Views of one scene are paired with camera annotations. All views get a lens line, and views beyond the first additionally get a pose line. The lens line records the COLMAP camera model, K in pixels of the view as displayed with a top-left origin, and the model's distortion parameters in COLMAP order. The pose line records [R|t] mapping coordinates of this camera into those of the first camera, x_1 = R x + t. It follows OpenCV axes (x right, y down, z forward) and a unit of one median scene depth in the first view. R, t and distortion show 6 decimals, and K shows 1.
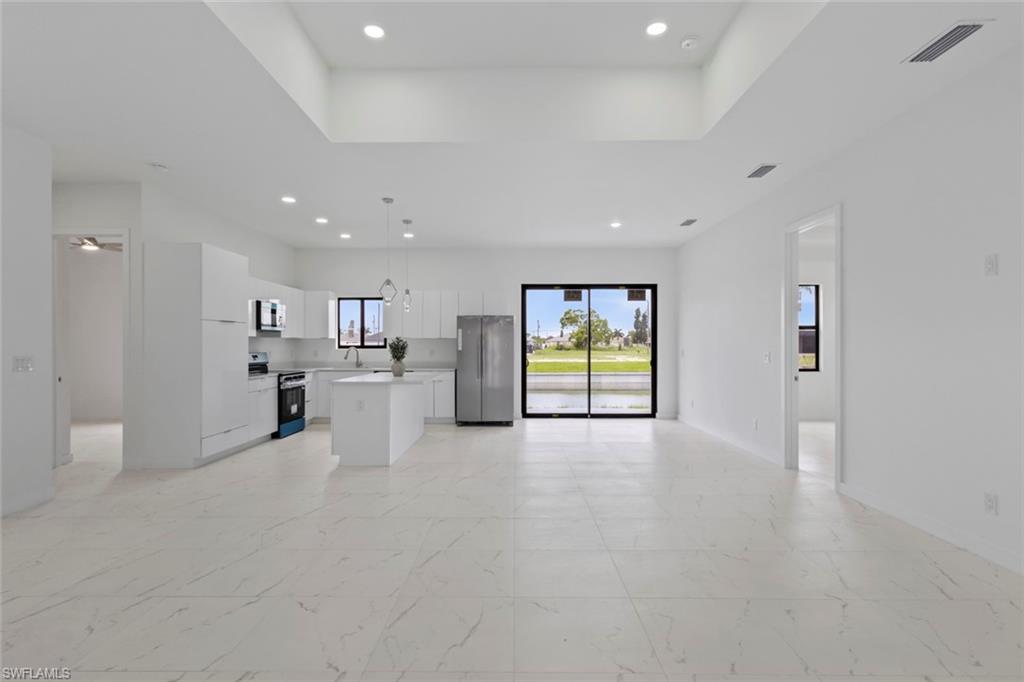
lens RADIAL K [[508.1, 0, 516.0], [0, 508.1, 338.1], [0, 0, 1]] dist [0.002076, 0.002269]
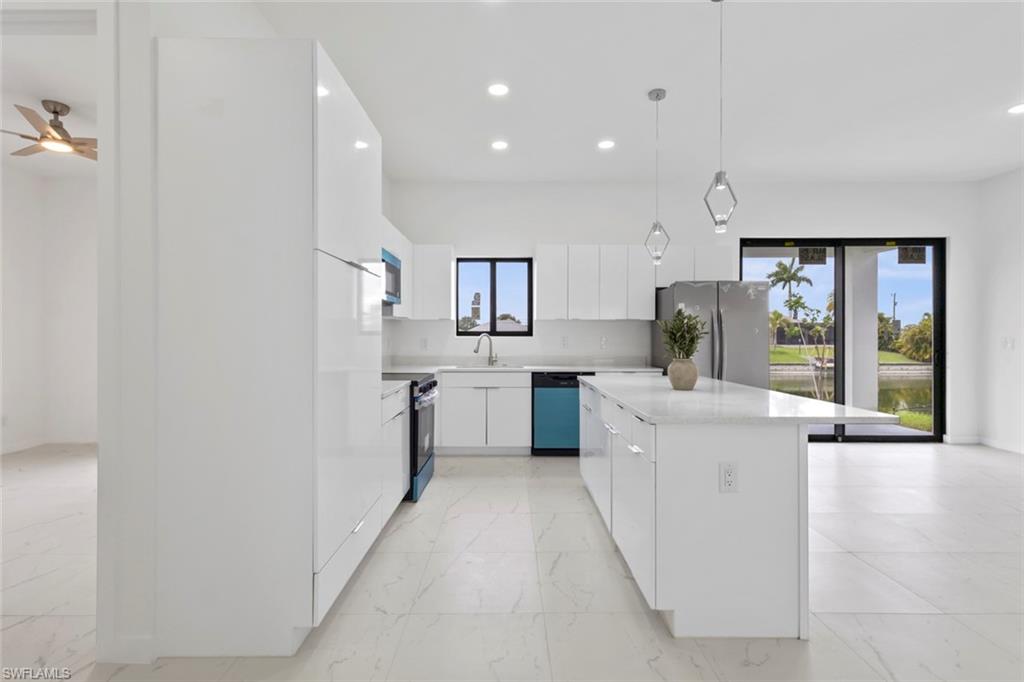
lens RADIAL K [[473.9, 0, 508.6], [0, 473.9, 337.7], [0, 0, 1]] dist [0.001949, 0.000058]
pose [[0.999998, 0.001134, 0.001543, -0.288789], [-0.001158, 0.999874, 0.015830, 0.012878], [-0.001525, -0.015832, 0.999874, 0.396223]]
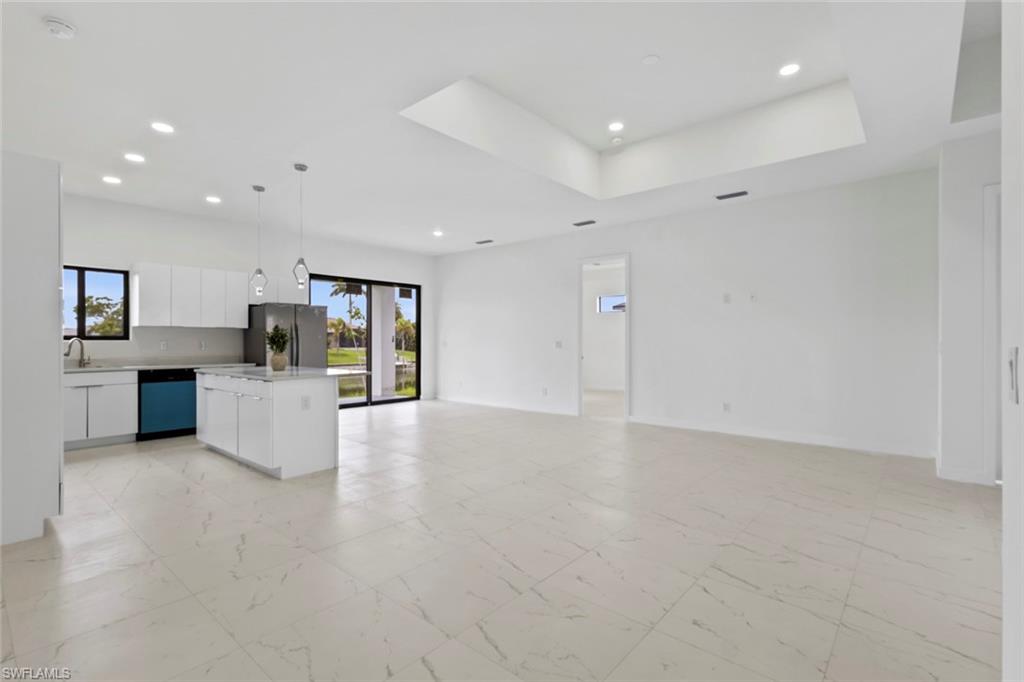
lens RADIAL K [[473.9, 0, 512.6], [0, 473.9, 338.8], [0, 0, 1]] dist [0.001949, 0.000058]
pose [[0.647968, 0.002726, 0.761663, -0.422186], [-0.009865, 0.999940, 0.004814, 0.009743], [-0.761604, -0.010634, 0.647956, 0.134115]]
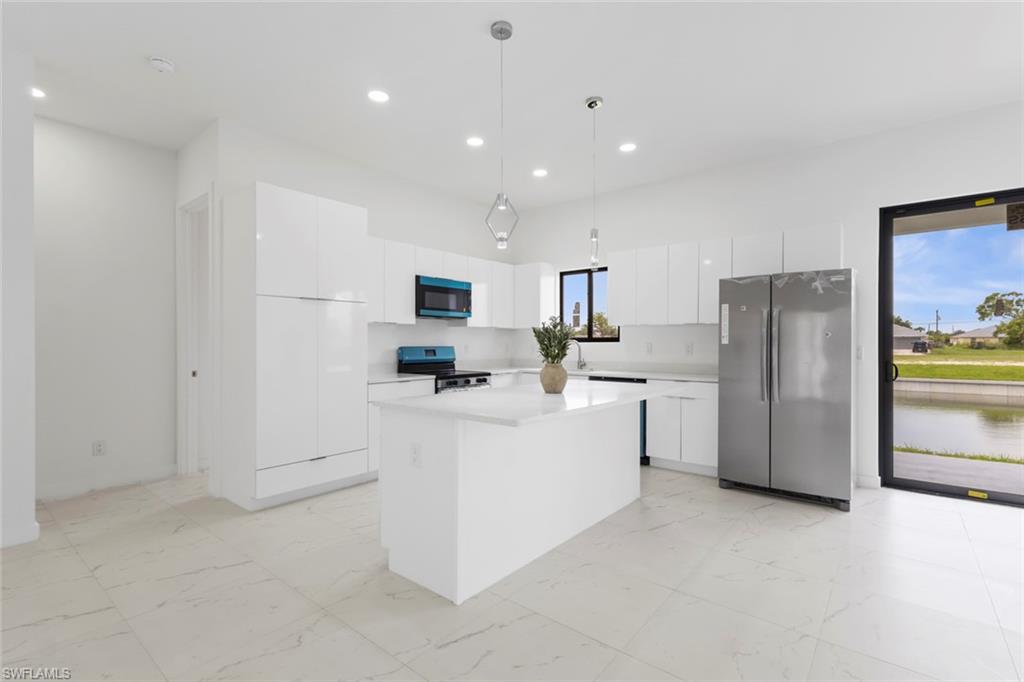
lens RADIAL K [[473.9, 0, 512.7], [0, 473.9, 342.1], [0, 0, 1]] dist [0.001949, 0.000058]
pose [[0.773297, 0.000265, -0.634043, 0.027861], [0.007949, 0.999917, 0.010113, 0.013291], [0.633994, -0.012860, 0.773231, 0.438872]]
